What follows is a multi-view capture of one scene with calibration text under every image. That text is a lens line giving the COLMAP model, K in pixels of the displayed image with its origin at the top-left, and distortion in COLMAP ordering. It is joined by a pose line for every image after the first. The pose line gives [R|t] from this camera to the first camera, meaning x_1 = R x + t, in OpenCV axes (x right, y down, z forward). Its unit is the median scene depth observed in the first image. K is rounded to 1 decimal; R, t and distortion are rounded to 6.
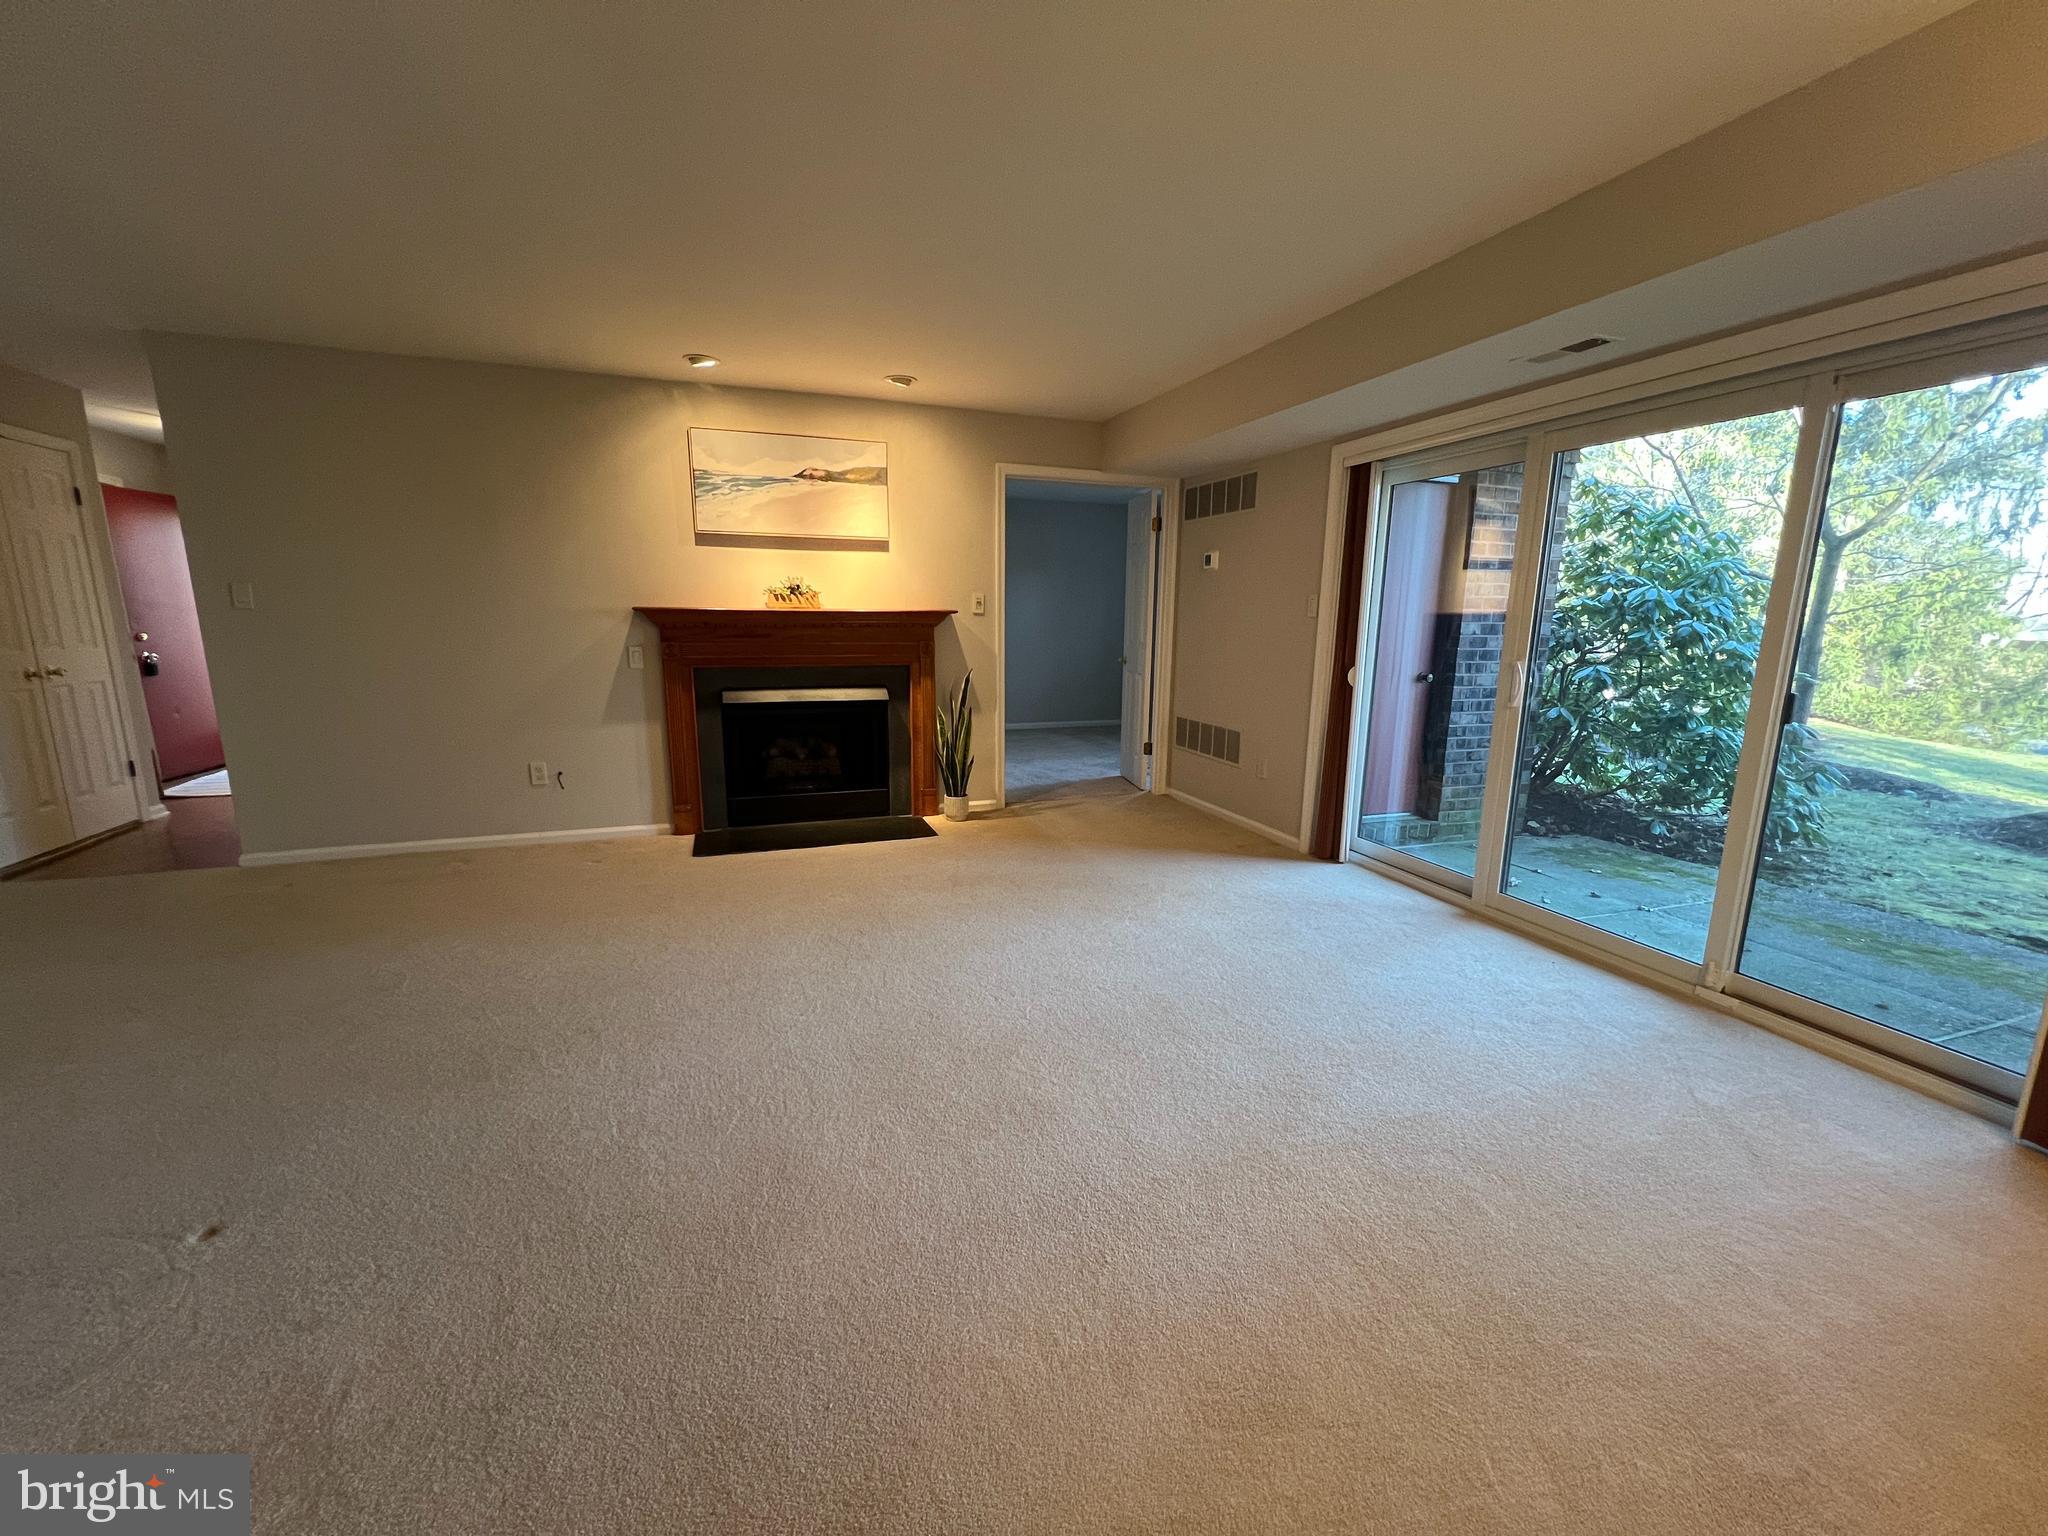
lens RADIAL K [[818.0, 0, 1023.6], [0, 818.0, 783.5], [0, 0, 1]] dist [-0.000338, -0.000071]
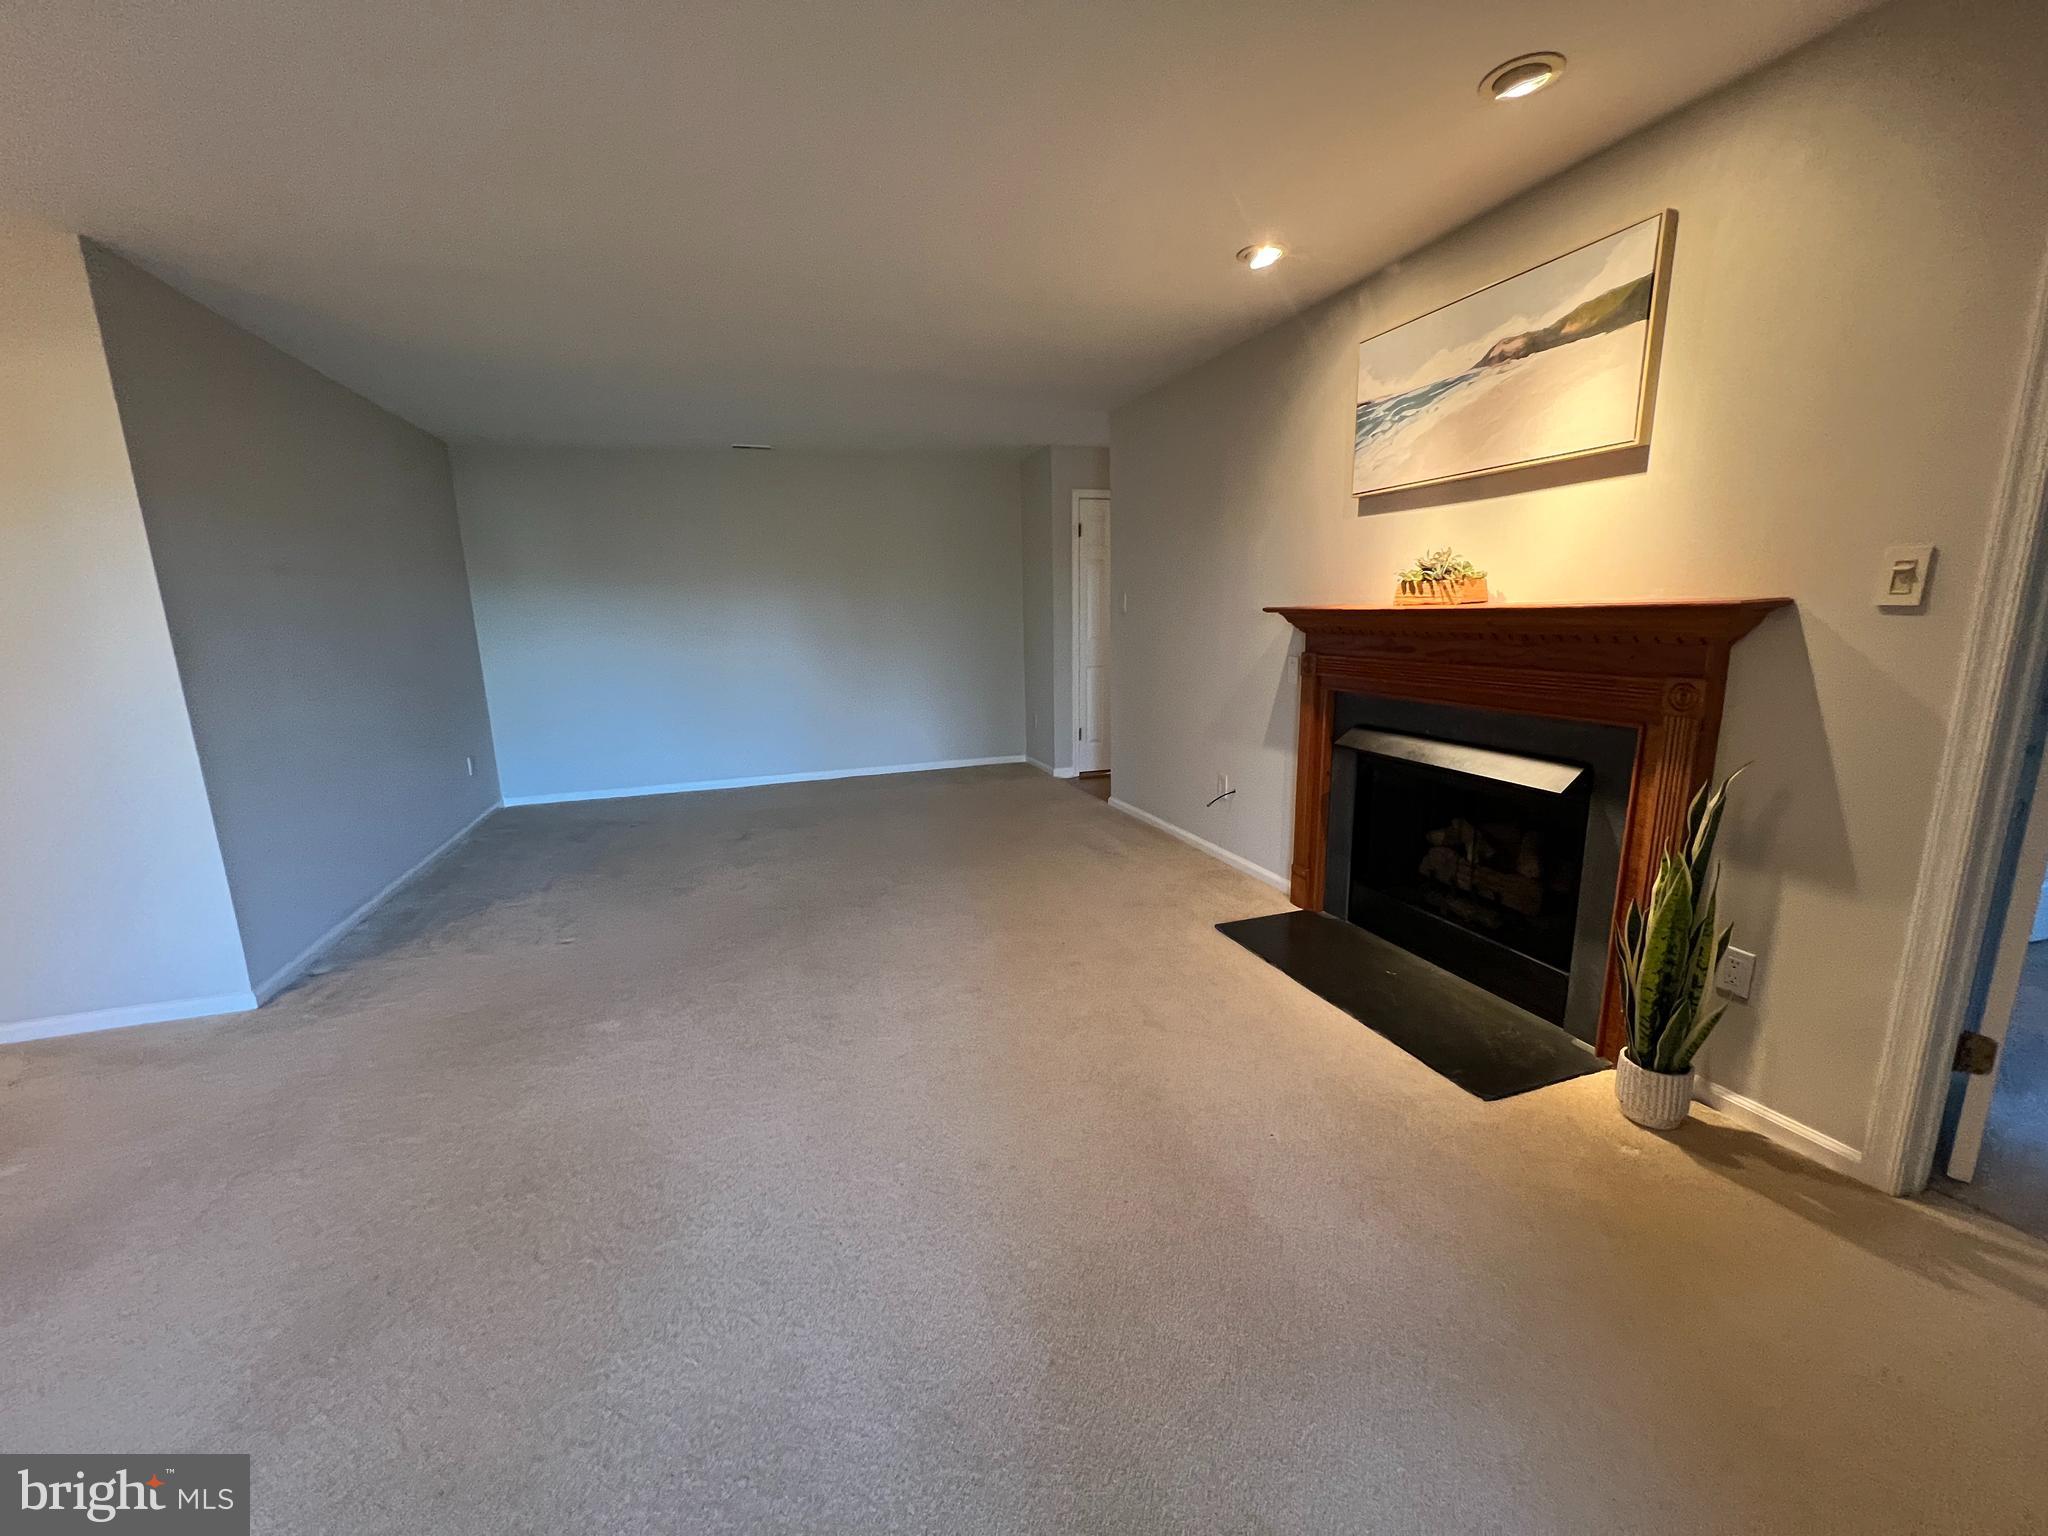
lens RADIAL K [[823.0, 0, 1016.7], [0, 823.0, 776.1], [0, 0, 1]] dist [-0.000947, 0.000590]
pose [[-0.008385, 0.190933, -0.981567, 0.319875], [-0.182587, 0.964807, 0.189233, -0.153242], [0.983154, 0.180808, 0.026772, 0.716314]]
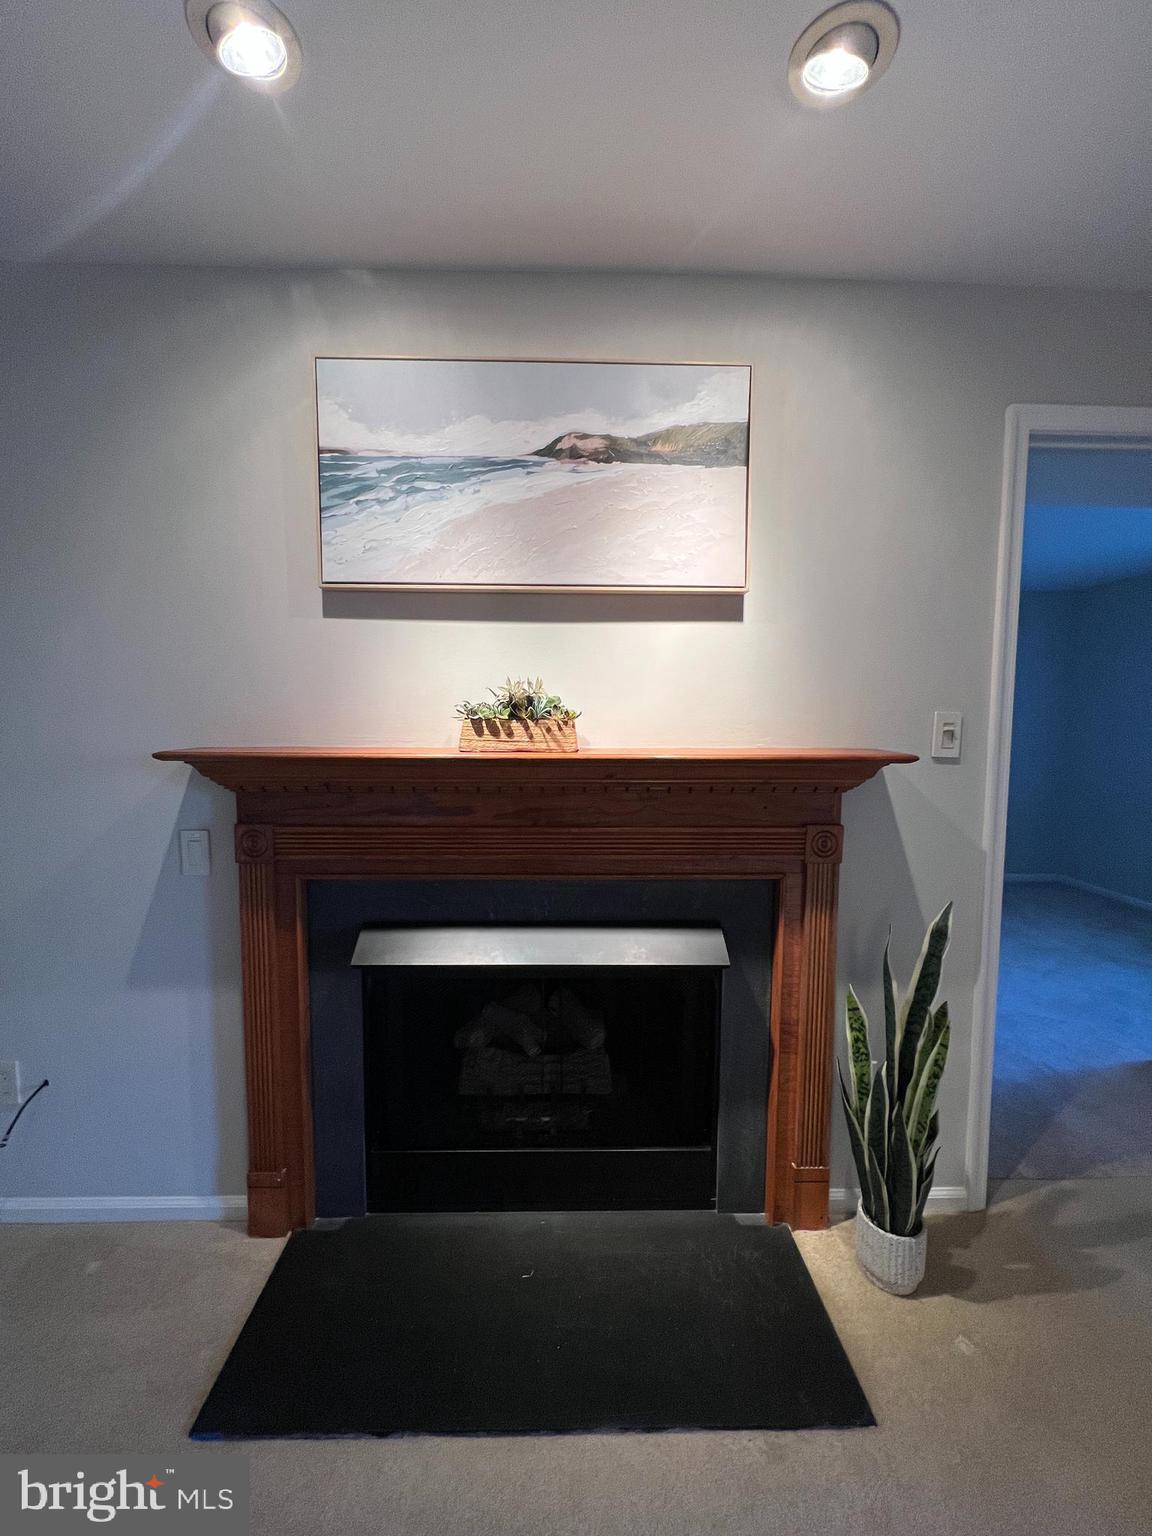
lens RADIAL K [[617.2, 0, 572.1], [0, 617.2, 767.3], [0, 0, 1]] dist [-0.000947, 0.000590]
pose [[0.950795, 0.019786, -0.309187, -0.154358], [-0.059674, 0.990968, -0.120091, -0.168829], [0.304019, 0.132633, 0.943388, 0.705872]]
